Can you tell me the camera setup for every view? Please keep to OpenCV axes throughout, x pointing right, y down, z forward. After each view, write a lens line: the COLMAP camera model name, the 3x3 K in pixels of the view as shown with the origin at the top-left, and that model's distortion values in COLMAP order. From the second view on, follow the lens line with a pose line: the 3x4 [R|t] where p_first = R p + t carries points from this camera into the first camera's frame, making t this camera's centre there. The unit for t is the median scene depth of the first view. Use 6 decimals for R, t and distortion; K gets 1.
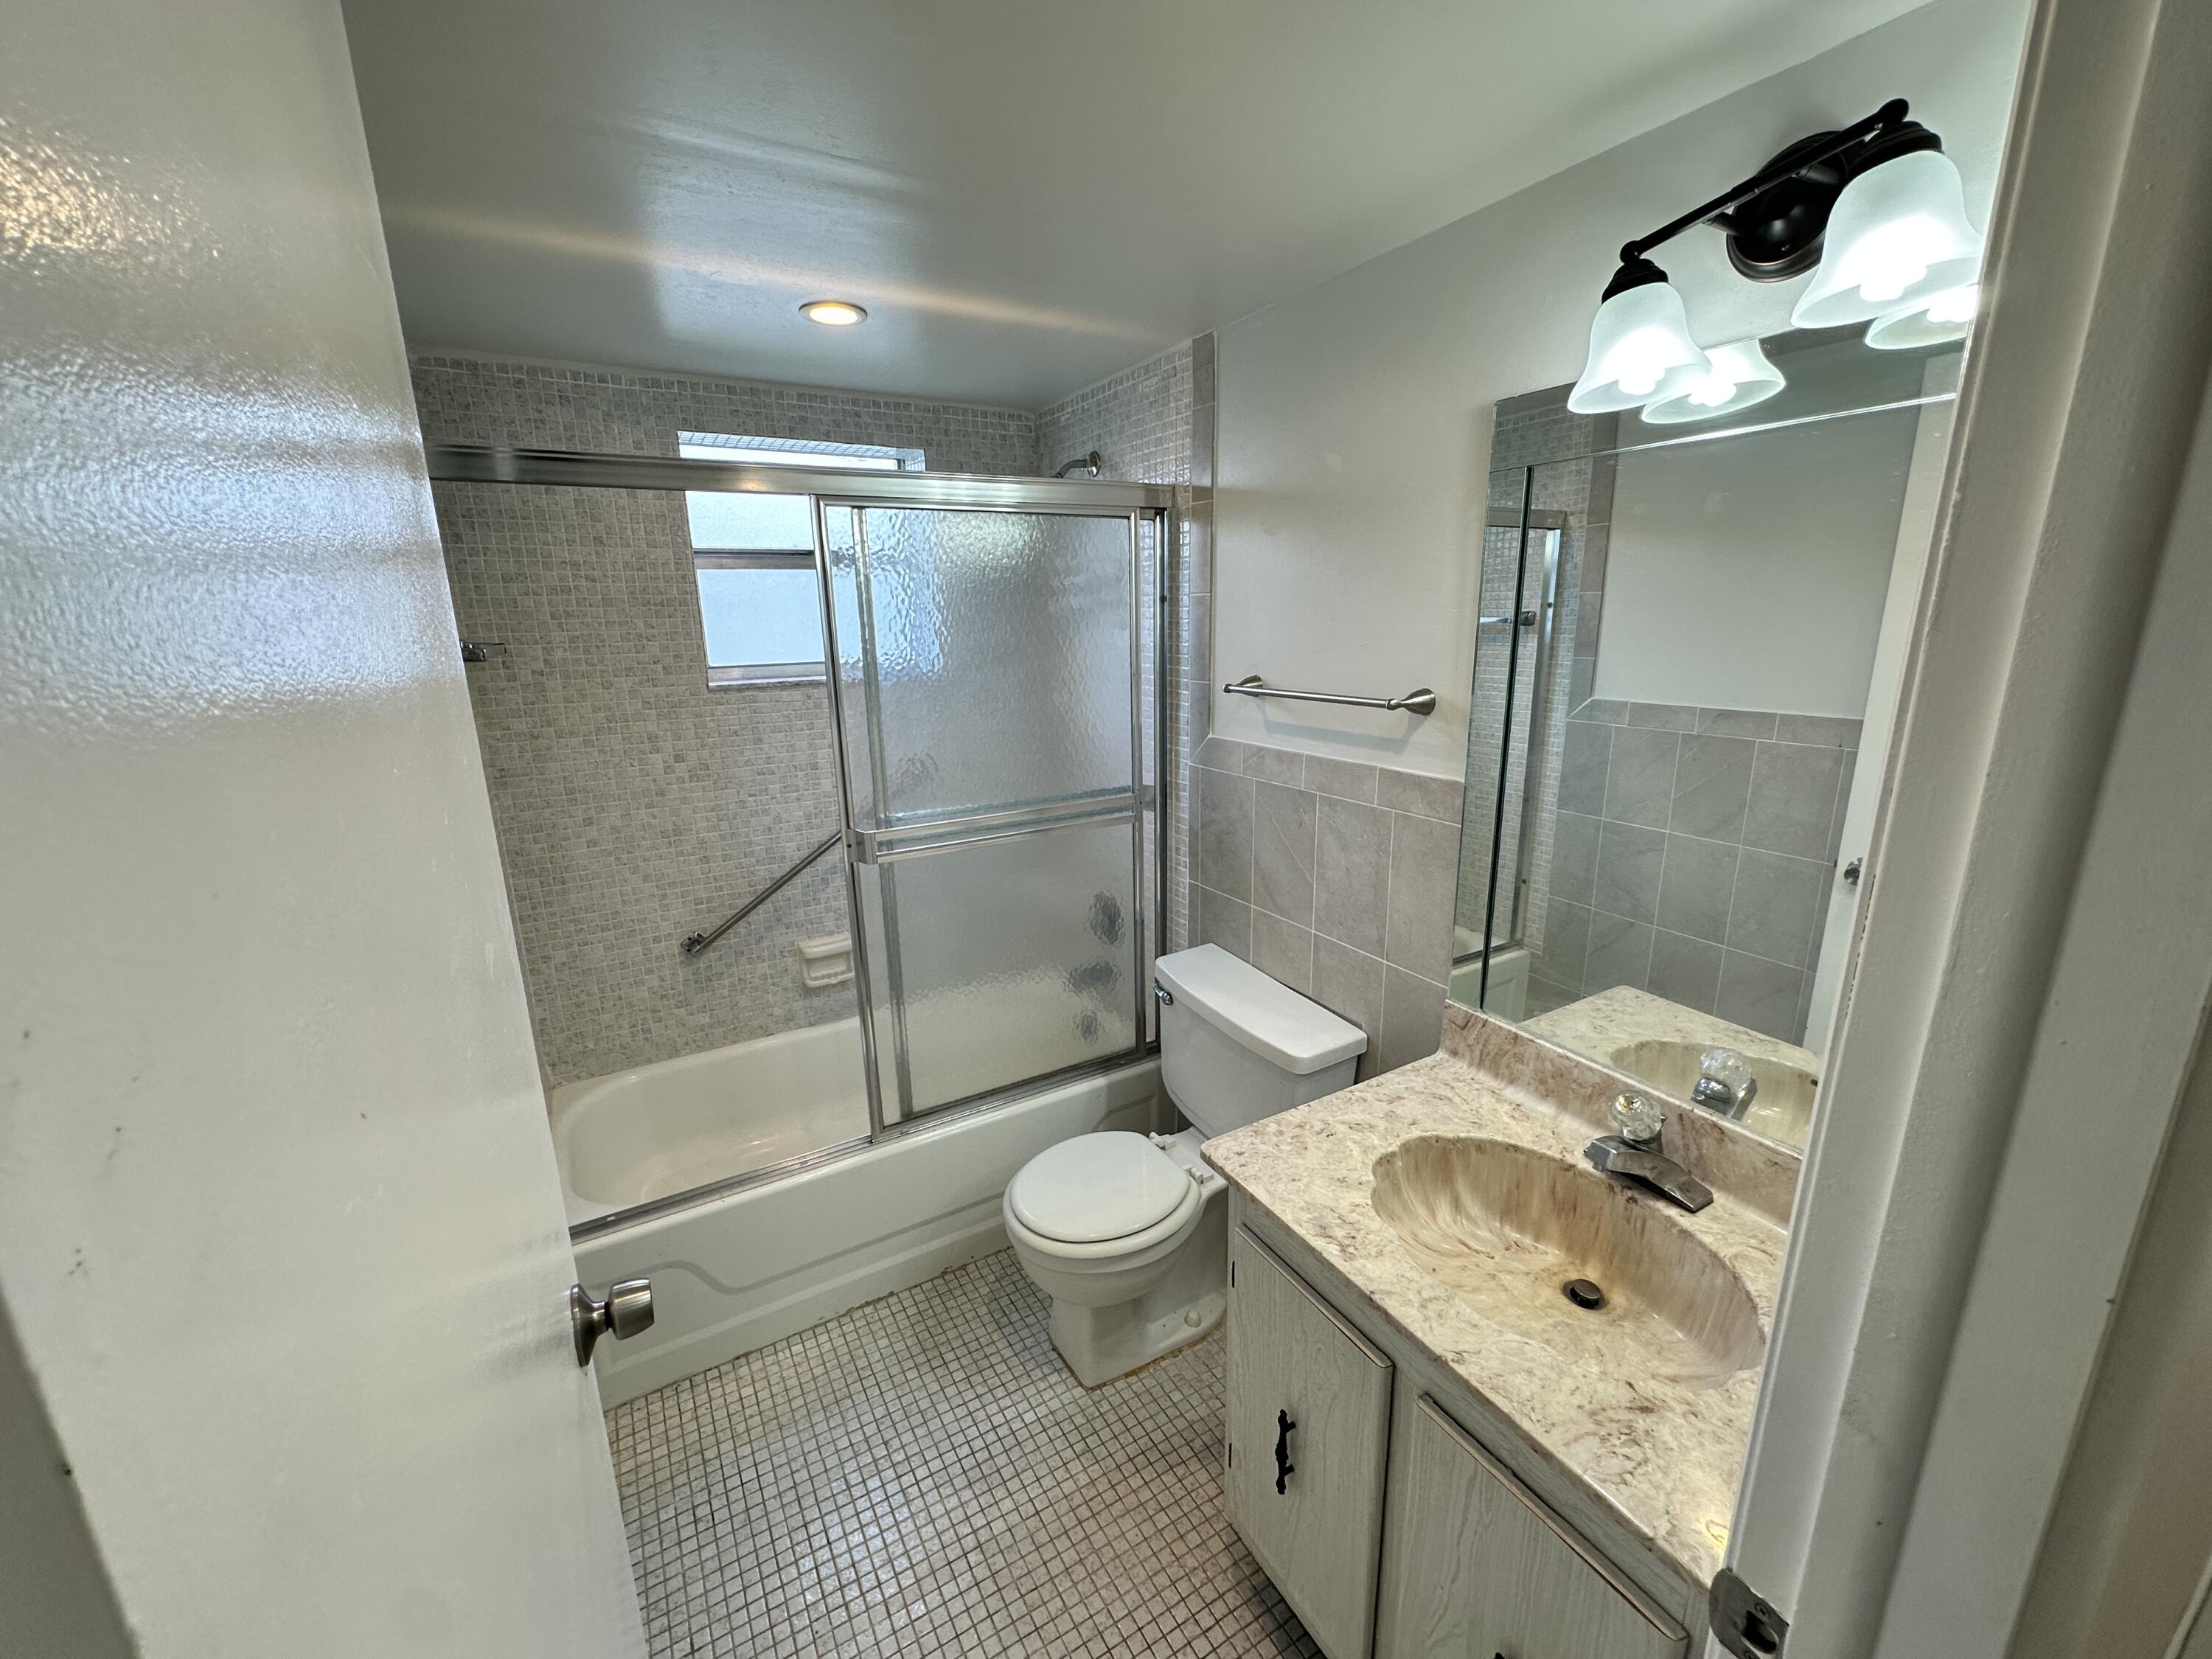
lens RADIAL K [[884.0, 0, 1104.5], [0, 884.0, 829.8], [0, 0, 1]] dist [-0.002410, 0.000669]
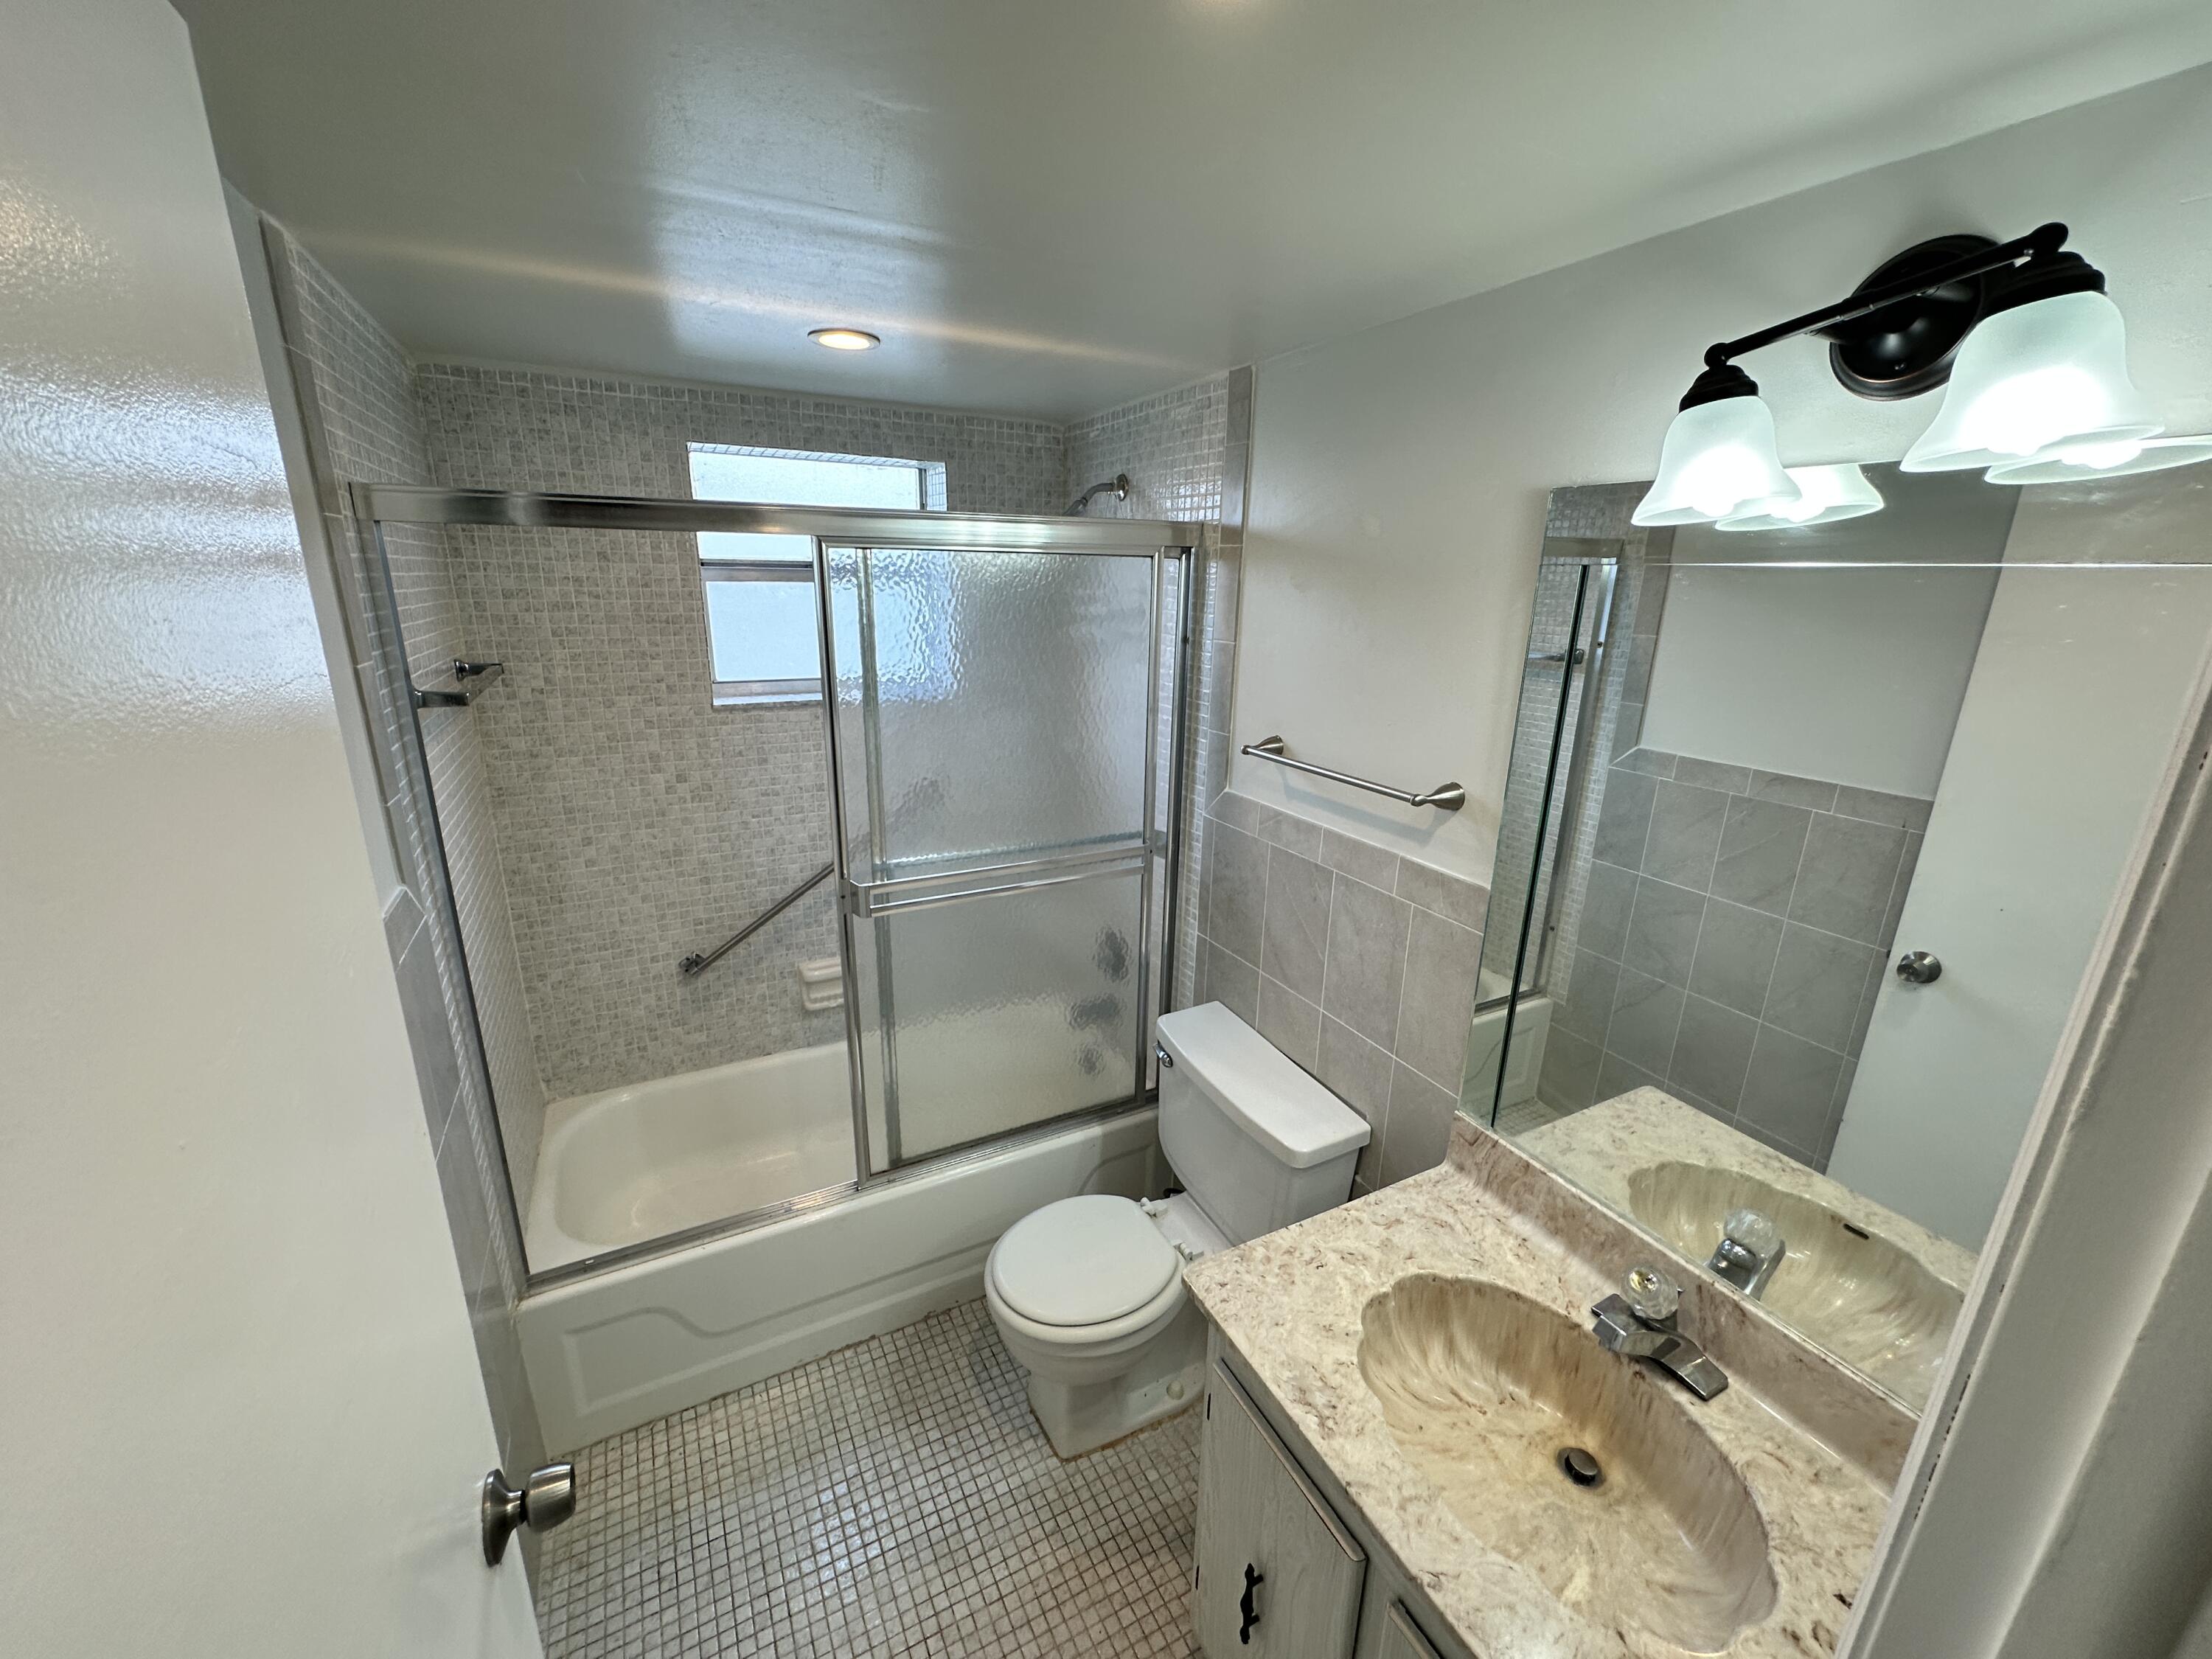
lens RADIAL K [[884.0, 0, 1104.5], [0, 884.0, 829.8], [0, 0, 1]] dist [-0.002410, 0.000669]
pose [[0.998255, 0.050383, -0.030802, 0.021874], [-0.049105, 0.997955, 0.040923, -0.107067], [0.032801, -0.039339, 0.998687, 0.047746]]
